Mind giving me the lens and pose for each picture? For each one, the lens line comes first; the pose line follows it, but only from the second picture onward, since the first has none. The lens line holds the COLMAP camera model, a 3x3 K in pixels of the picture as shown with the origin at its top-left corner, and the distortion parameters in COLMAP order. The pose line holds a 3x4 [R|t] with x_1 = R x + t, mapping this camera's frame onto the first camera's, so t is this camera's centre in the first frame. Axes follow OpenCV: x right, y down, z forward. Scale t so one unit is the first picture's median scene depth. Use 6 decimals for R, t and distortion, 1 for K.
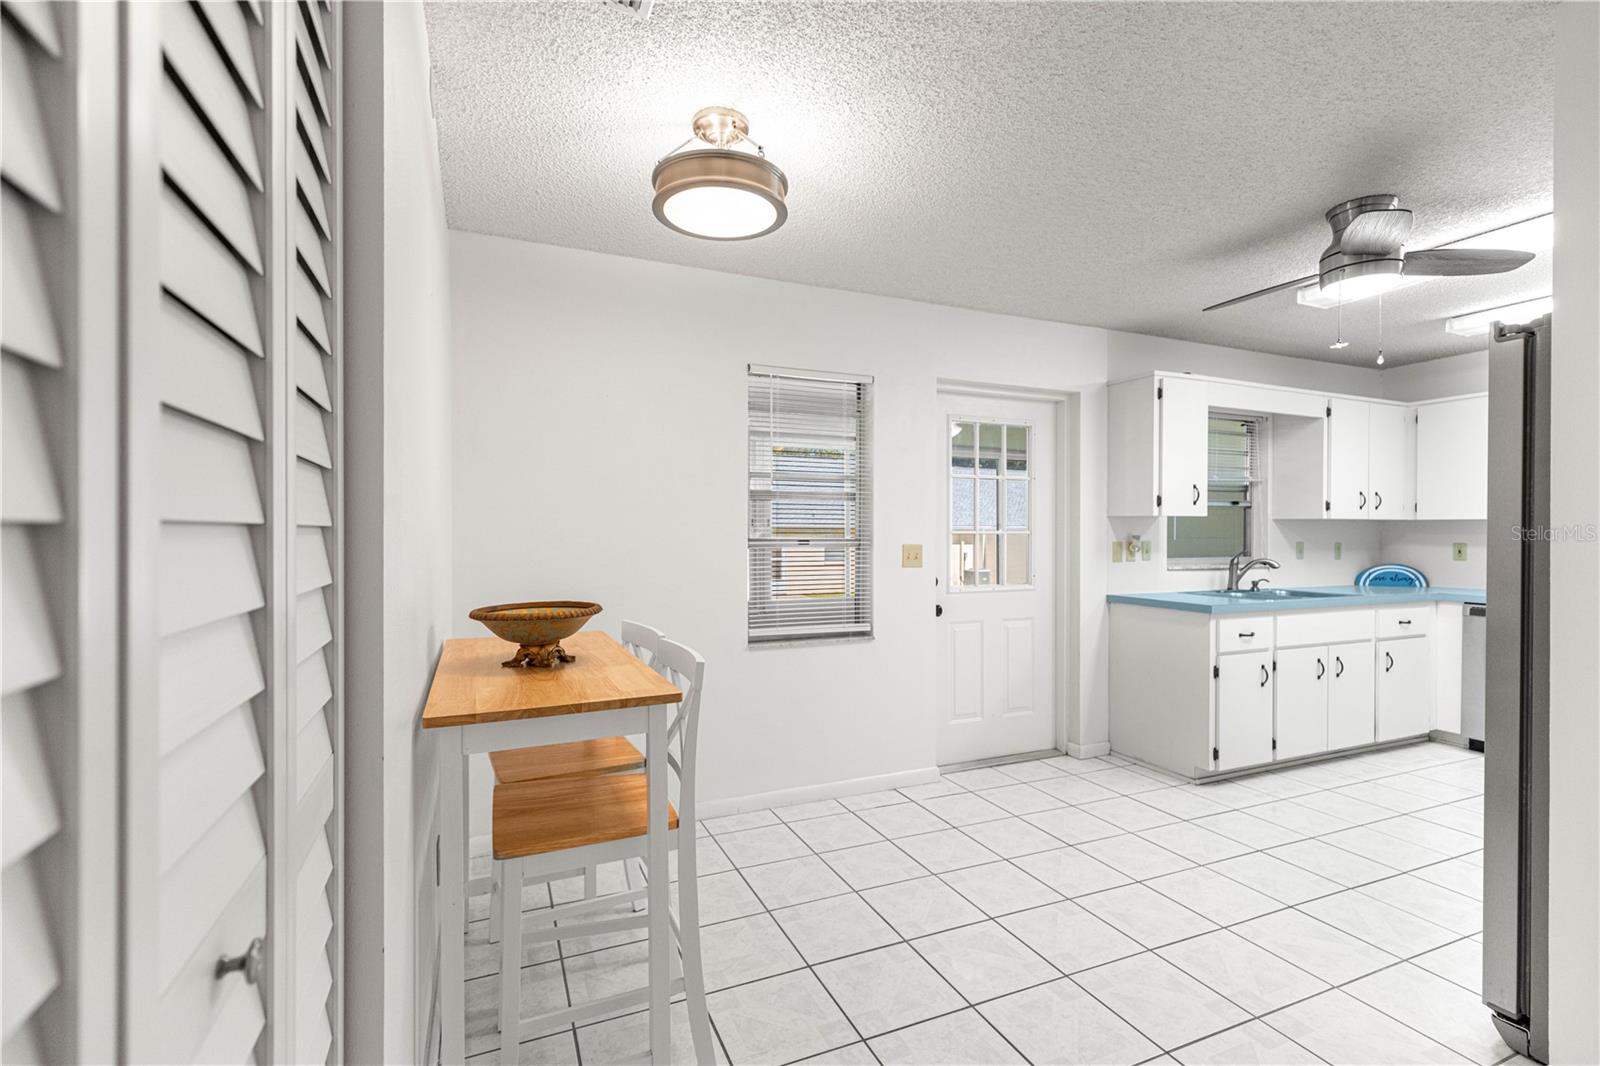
lens RADIAL K [[717.8, 0, 794.2], [0, 717.8, 535.9], [0, 0, 1]] dist [0.010385, -0.002337]
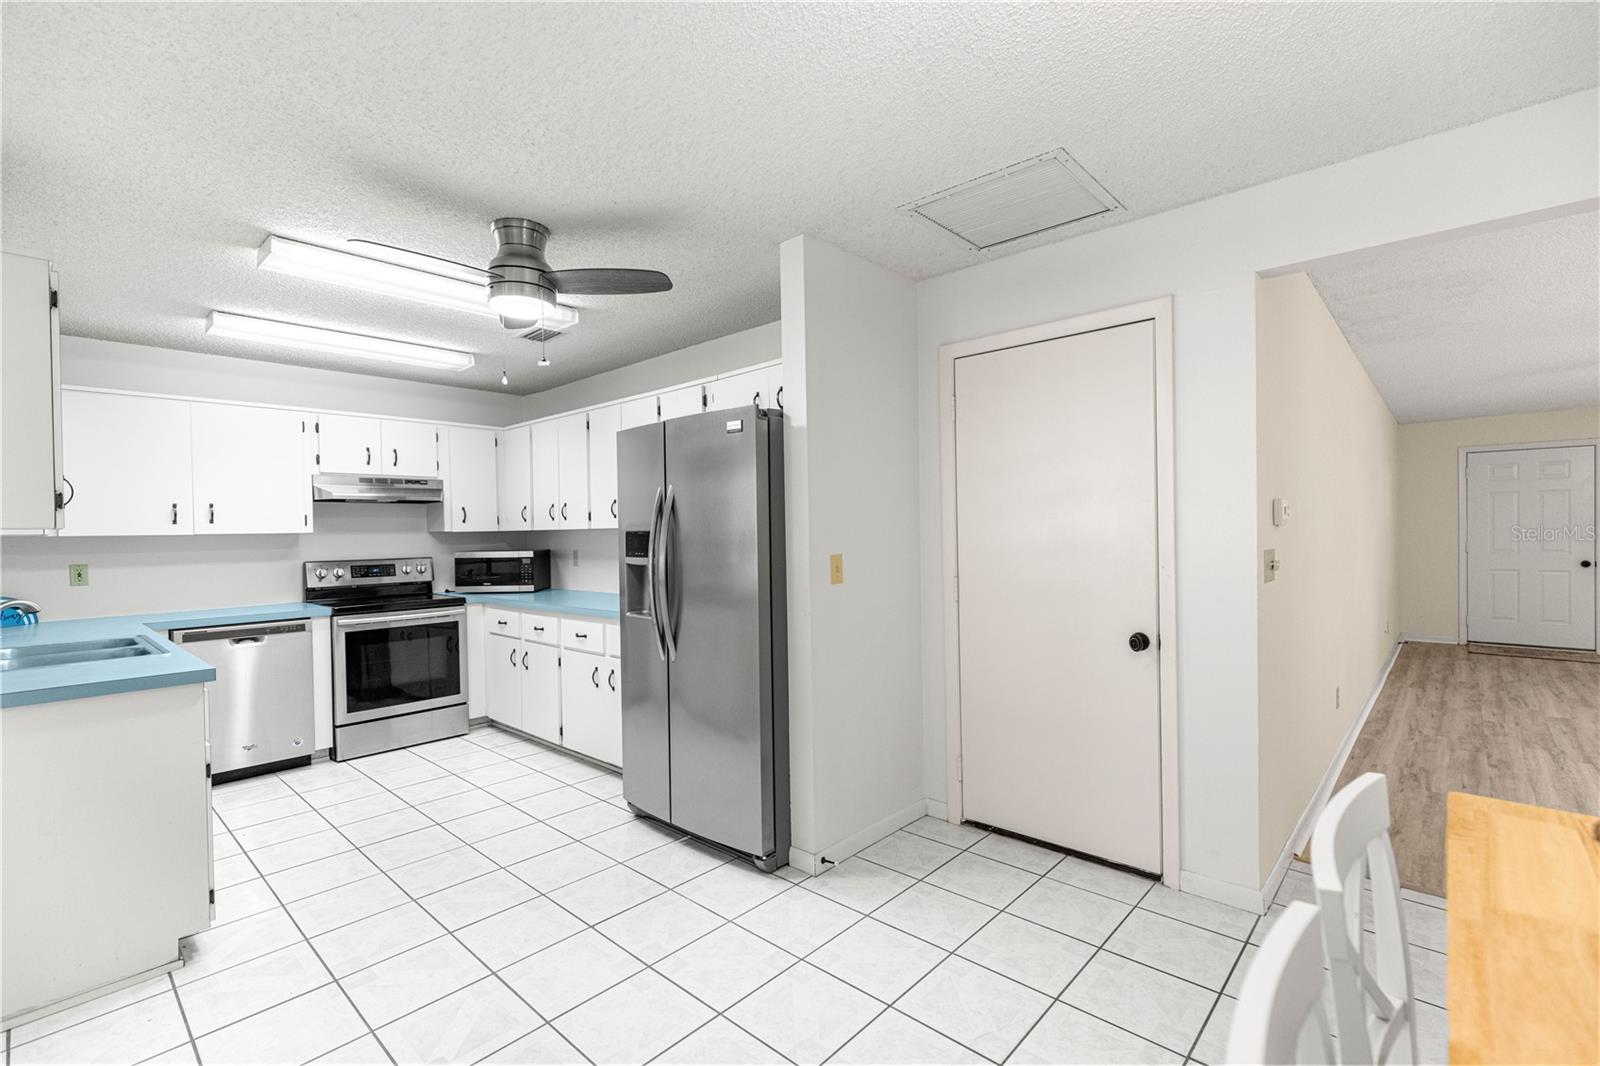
lens RADIAL K [[717.8, 0, 798.2], [0, 717.8, 537.8], [0, 0, 1]] dist [0.010385, -0.002337]
pose [[-0.410656, -0.004914, 0.911777, -0.182569], [0.023277, 0.999603, 0.015871, -0.015463], [-0.911493, 0.027741, -0.410379, 0.631988]]
